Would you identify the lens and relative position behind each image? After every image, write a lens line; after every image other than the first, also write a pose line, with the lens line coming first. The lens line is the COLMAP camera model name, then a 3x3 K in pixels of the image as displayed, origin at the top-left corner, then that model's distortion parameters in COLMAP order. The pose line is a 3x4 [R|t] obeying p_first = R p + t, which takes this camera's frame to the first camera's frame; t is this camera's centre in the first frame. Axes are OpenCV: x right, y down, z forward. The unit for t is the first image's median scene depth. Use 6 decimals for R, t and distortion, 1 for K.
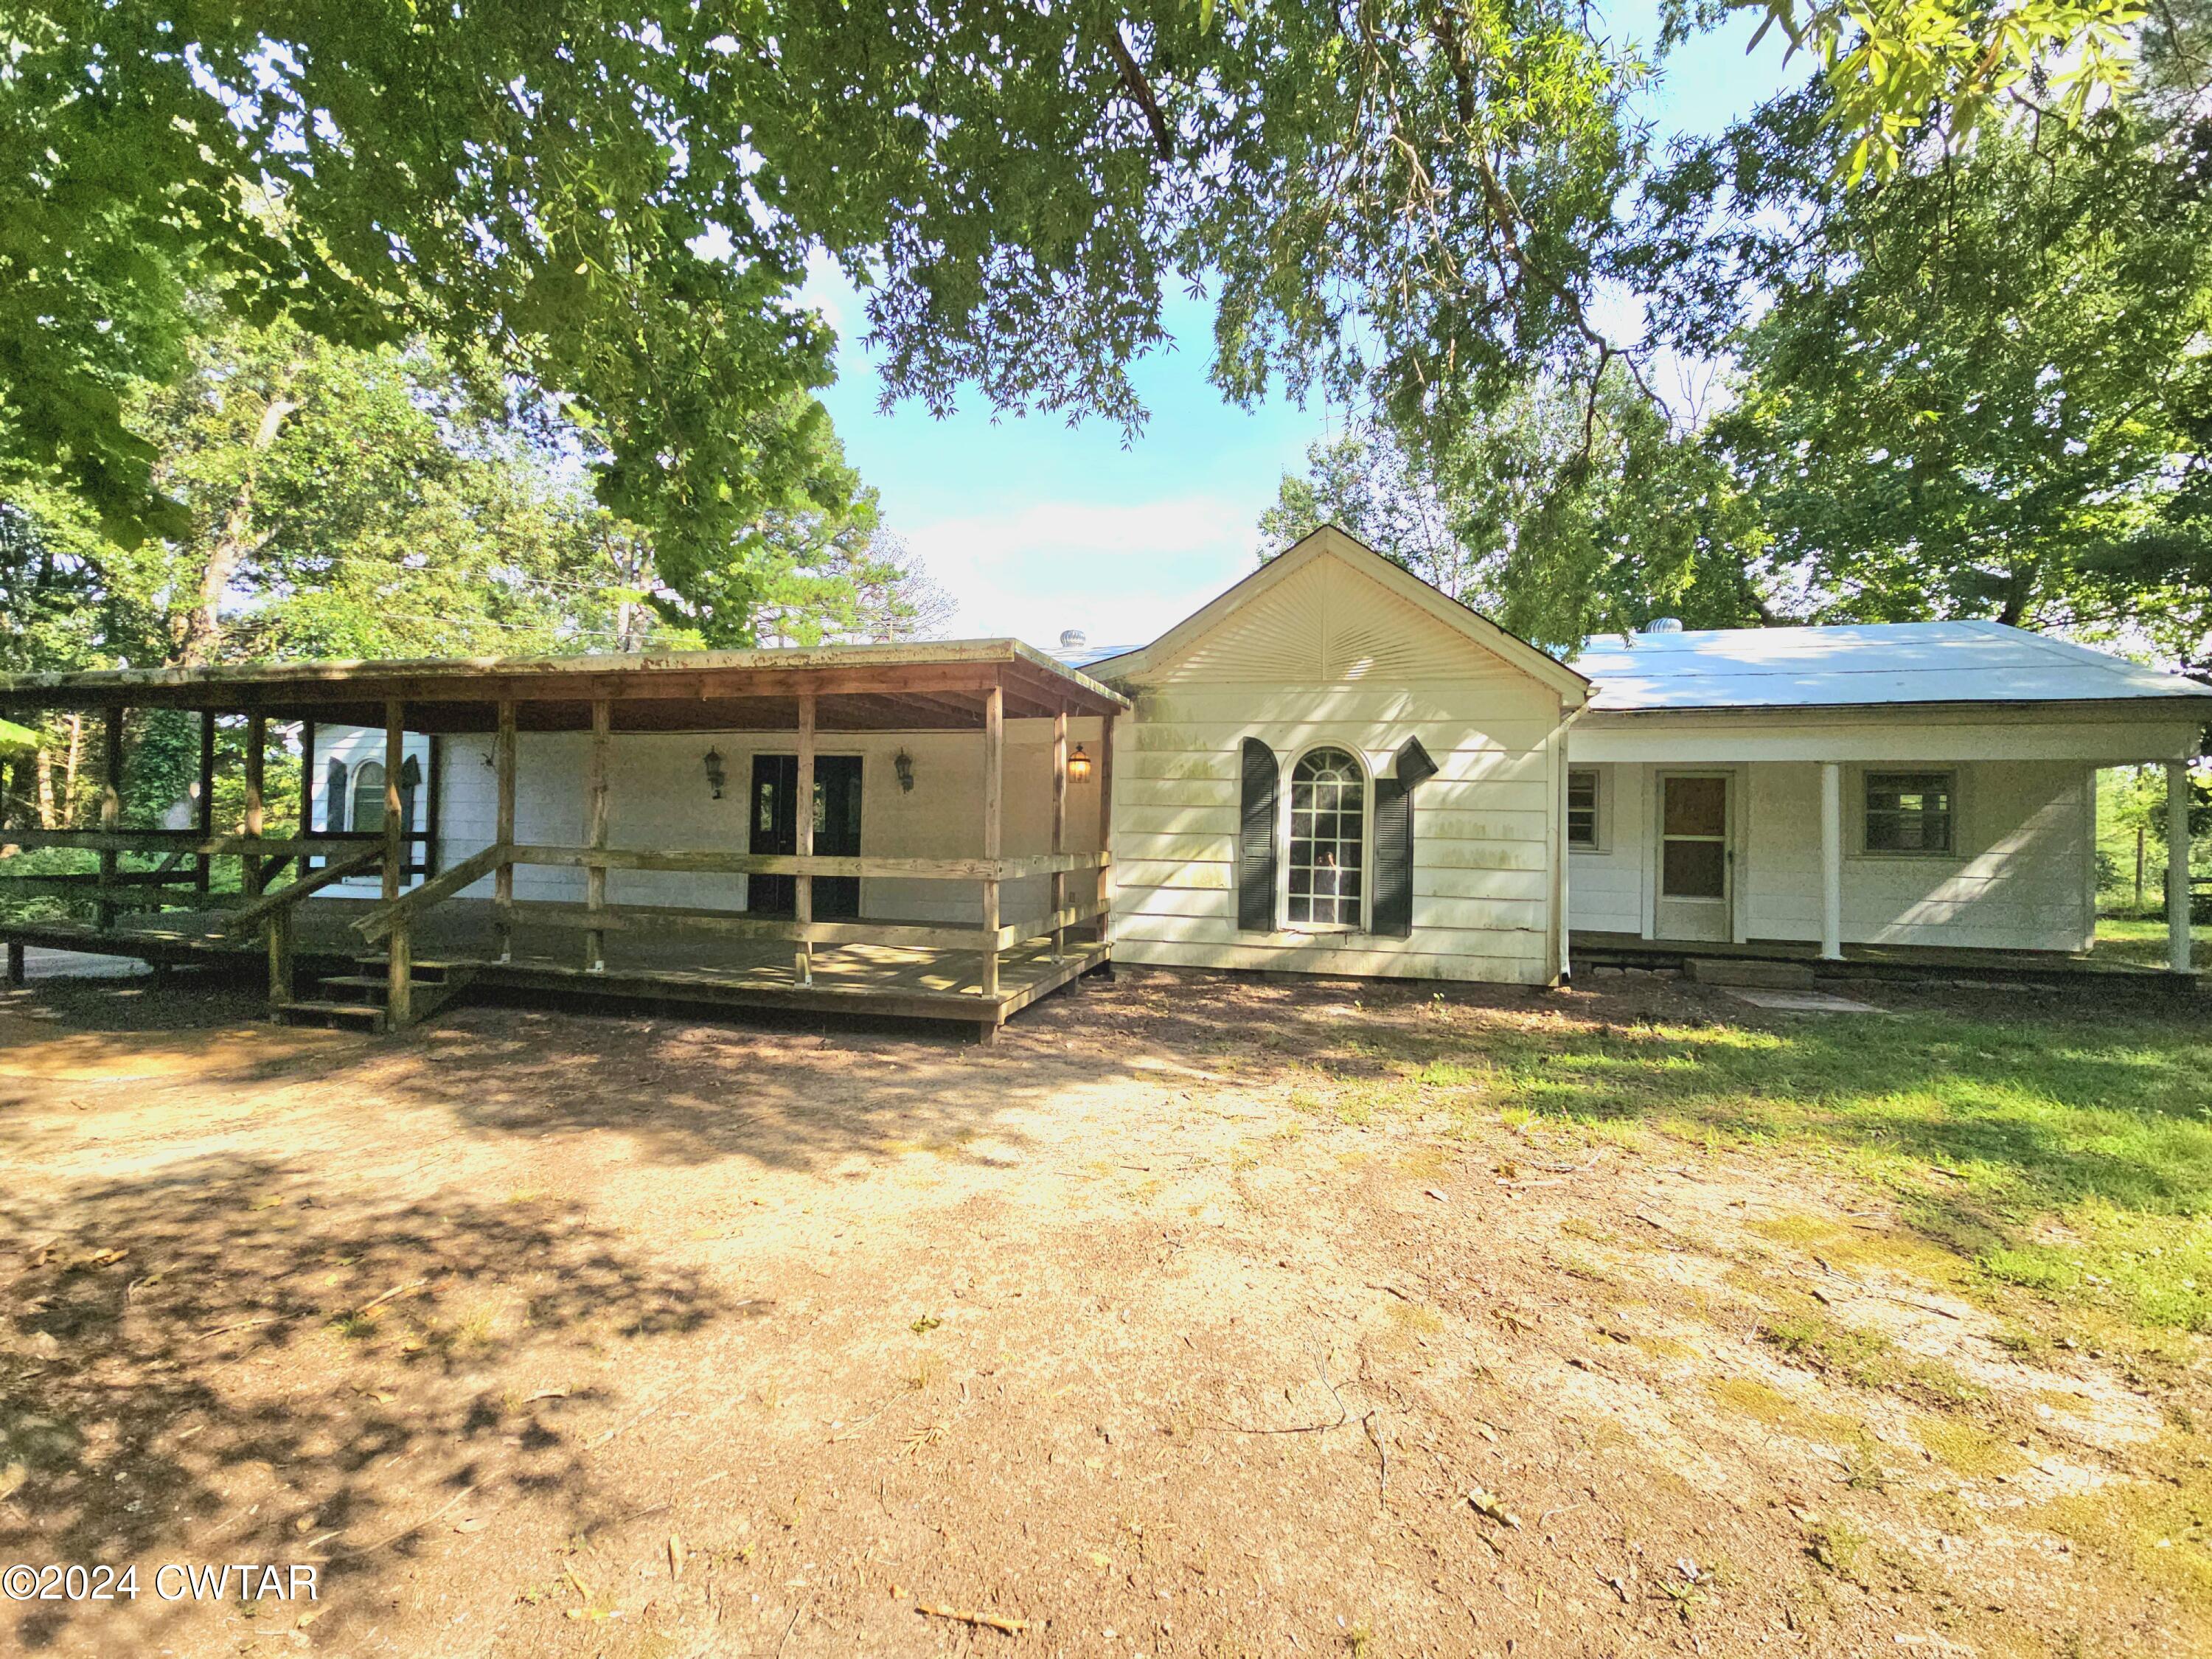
lens RADIAL K [[897.5, 0, 1102.2], [0, 897.5, 826.4], [0, 0, 1]] dist [0.000411, -0.000343]
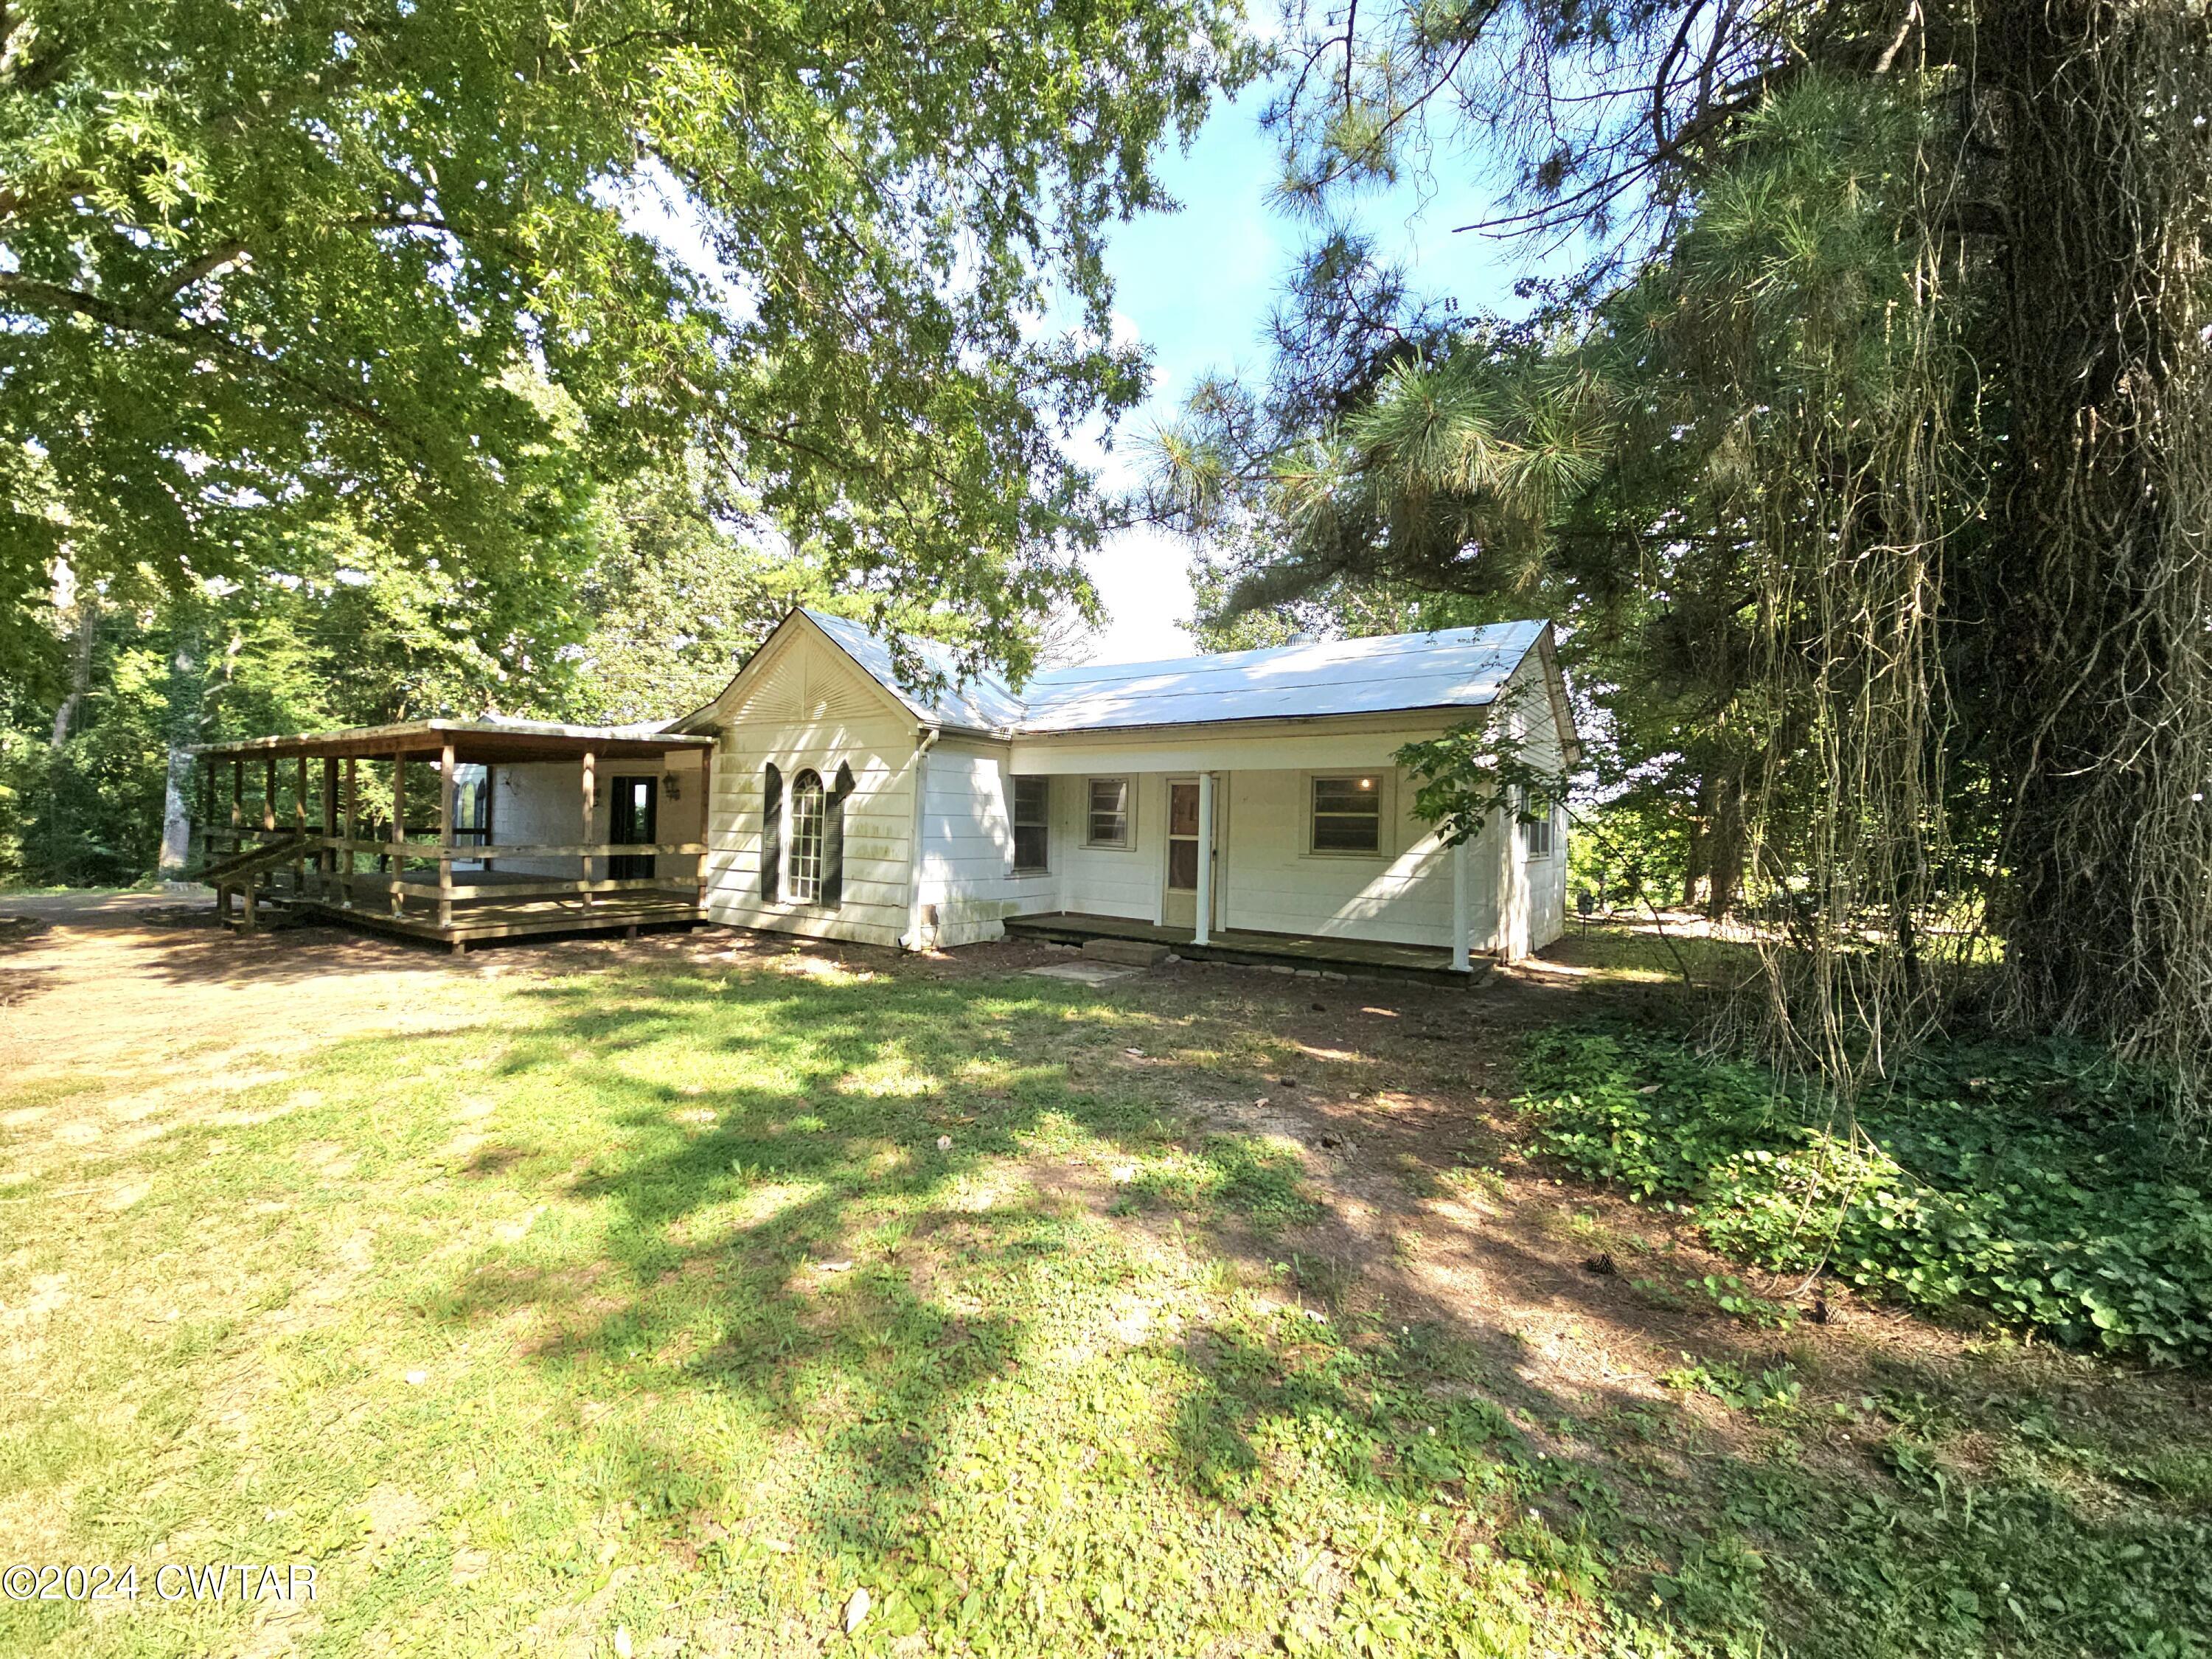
lens RADIAL K [[897.5, 0, 1102.2], [0, 897.5, 826.4], [0, 0, 1]] dist [0.000411, -0.000343]
pose [[0.940569, 0.002380, -0.339596, 1.121542], [-0.001410, 0.999994, 0.003105, -0.005497], [0.339601, -0.002441, 0.940566, -0.126326]]
